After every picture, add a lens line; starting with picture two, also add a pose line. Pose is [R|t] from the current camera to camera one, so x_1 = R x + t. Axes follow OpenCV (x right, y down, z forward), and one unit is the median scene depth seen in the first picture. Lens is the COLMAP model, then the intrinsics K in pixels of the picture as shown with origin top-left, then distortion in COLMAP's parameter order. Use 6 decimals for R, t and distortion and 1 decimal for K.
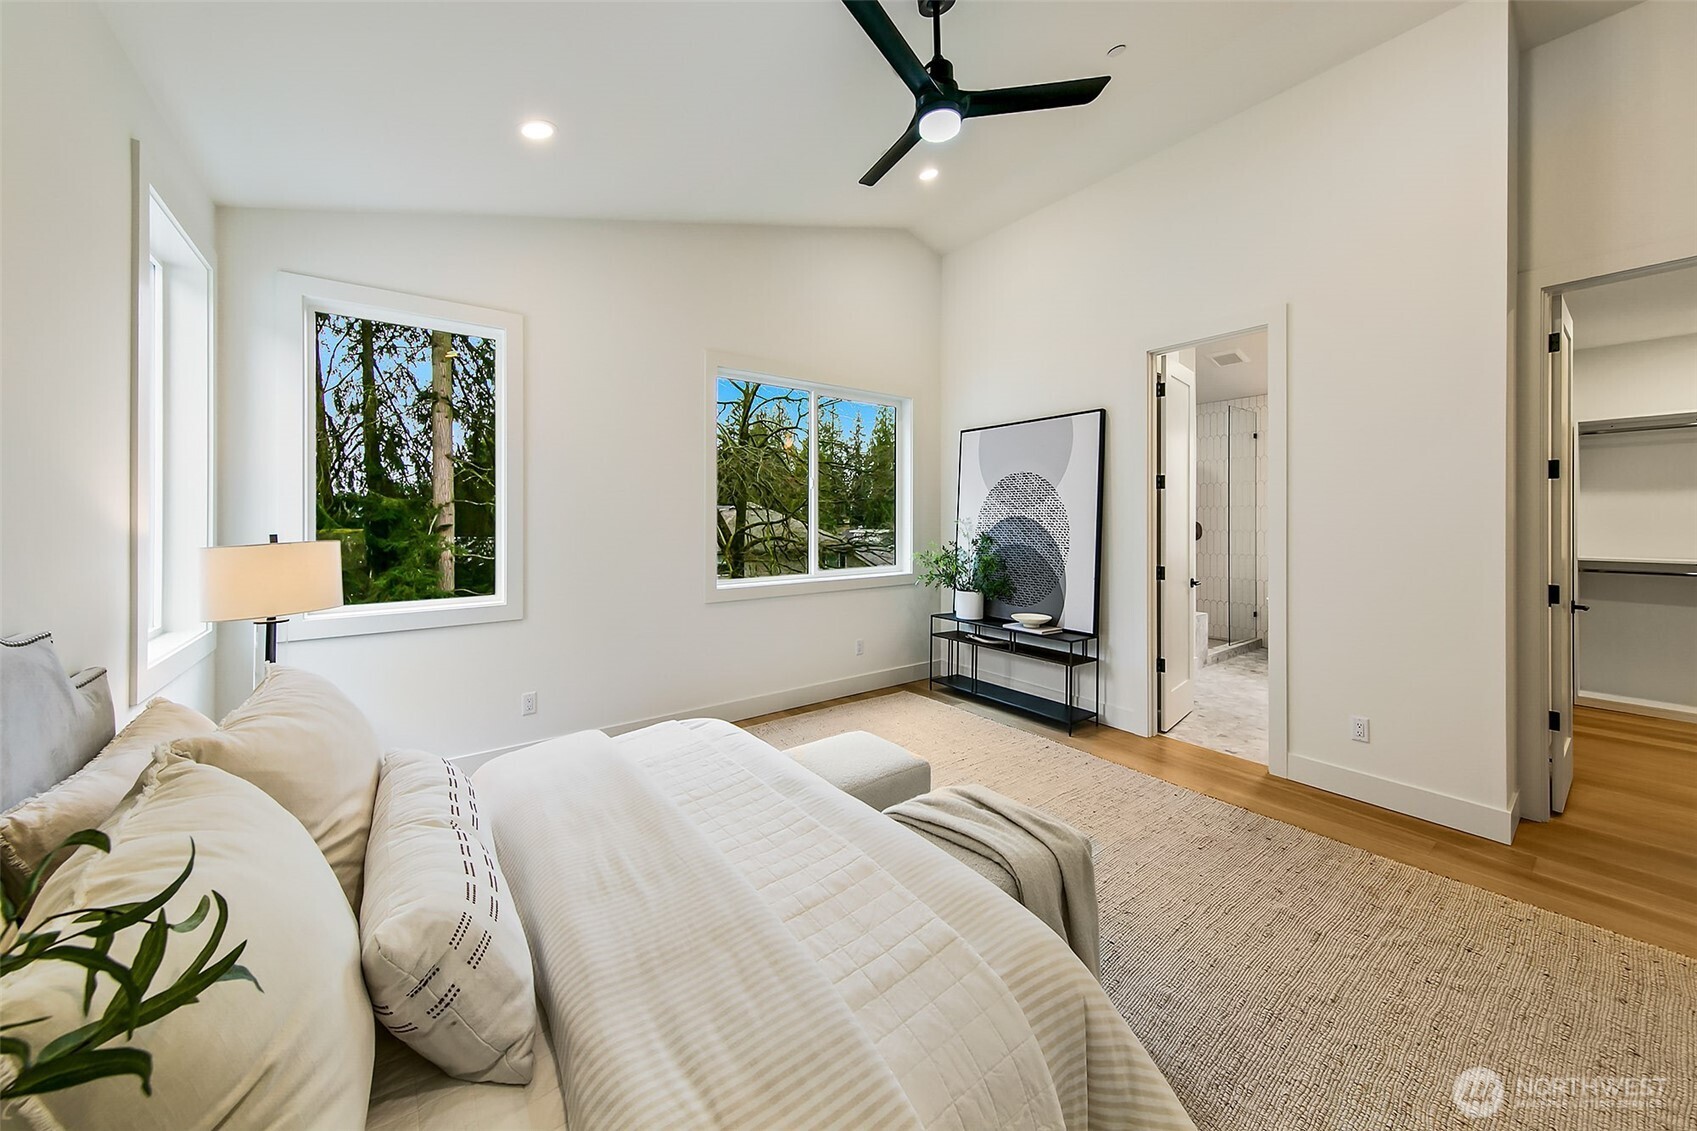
lens RADIAL K [[603.3, 0, 850.6], [0, 603.3, 520.8], [0, 0, 1]] dist [0.000351, -0.000028]
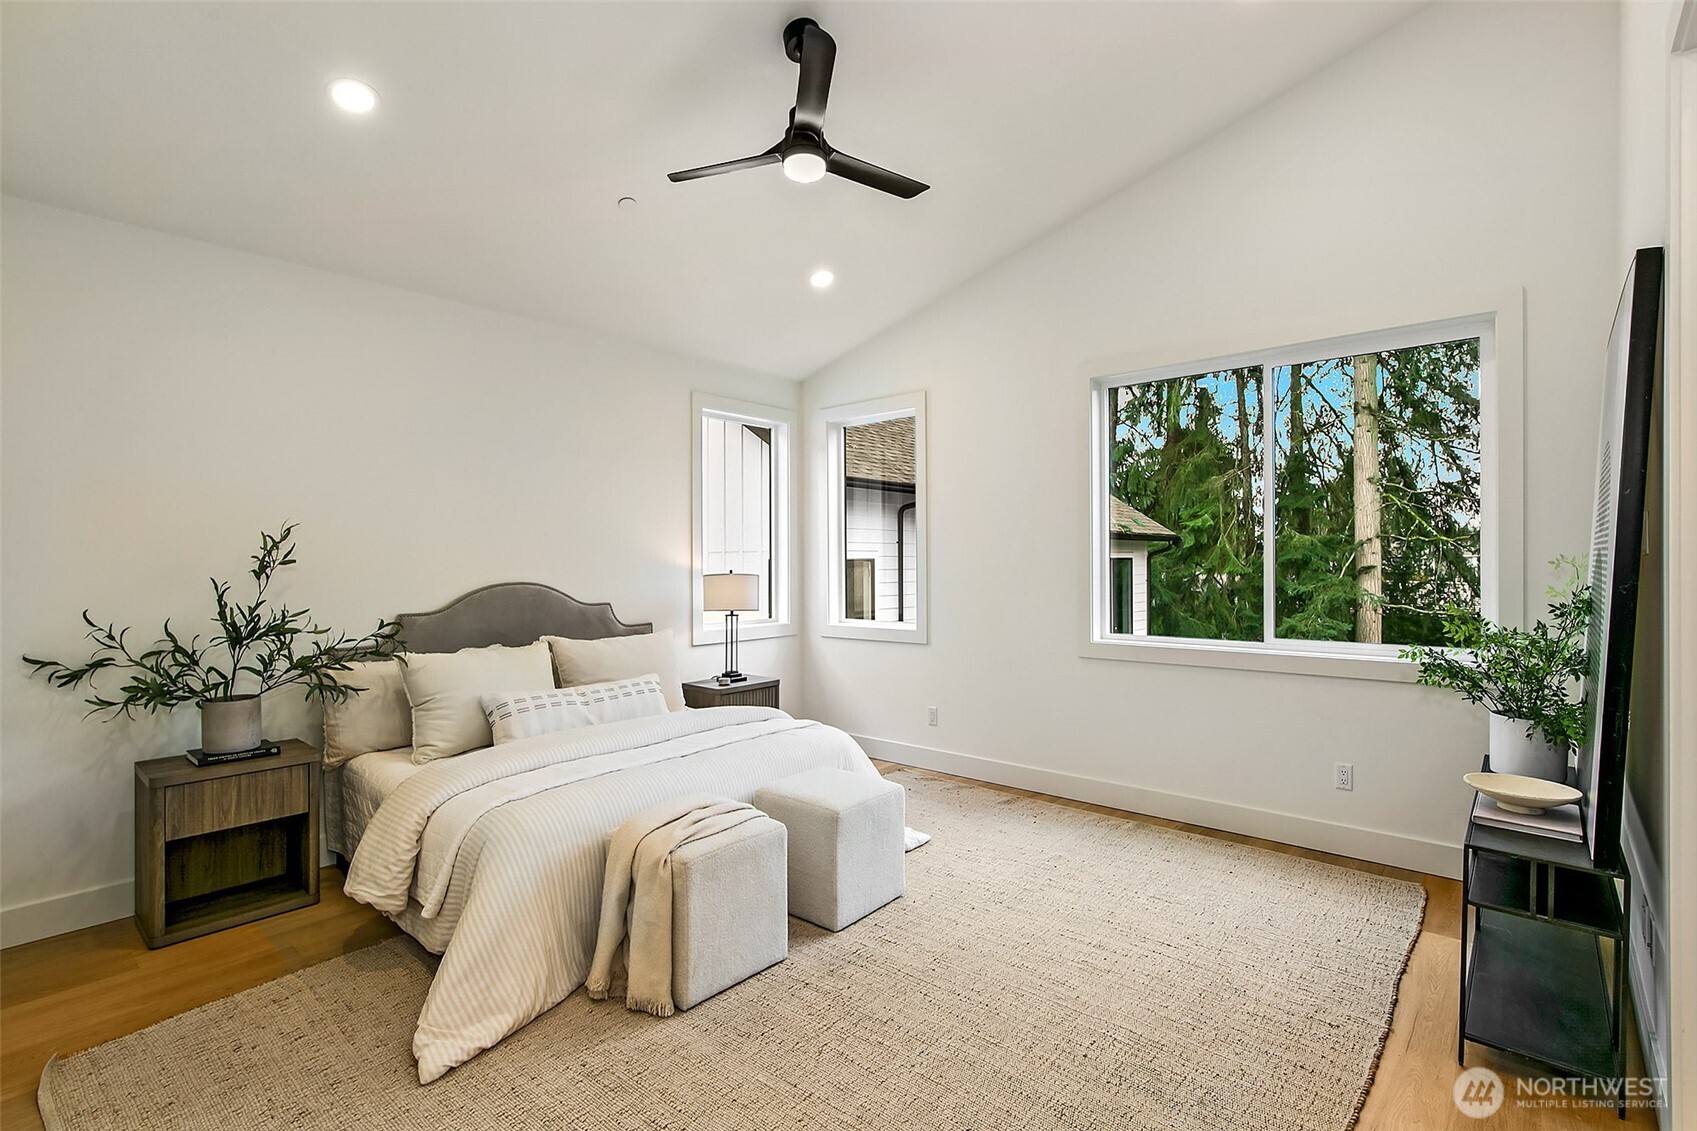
lens RADIAL K [[788.1, 0, 848.5], [0, 788.1, 565.5], [0, 0, 1]] dist [0.001271, -0.000012]
pose [[0.200234, 0.005345, -0.979733, 0.685327], [0.000679, 0.999984, 0.005594, -0.001517], [0.979748, -0.001785, 0.200228, 0.382168]]
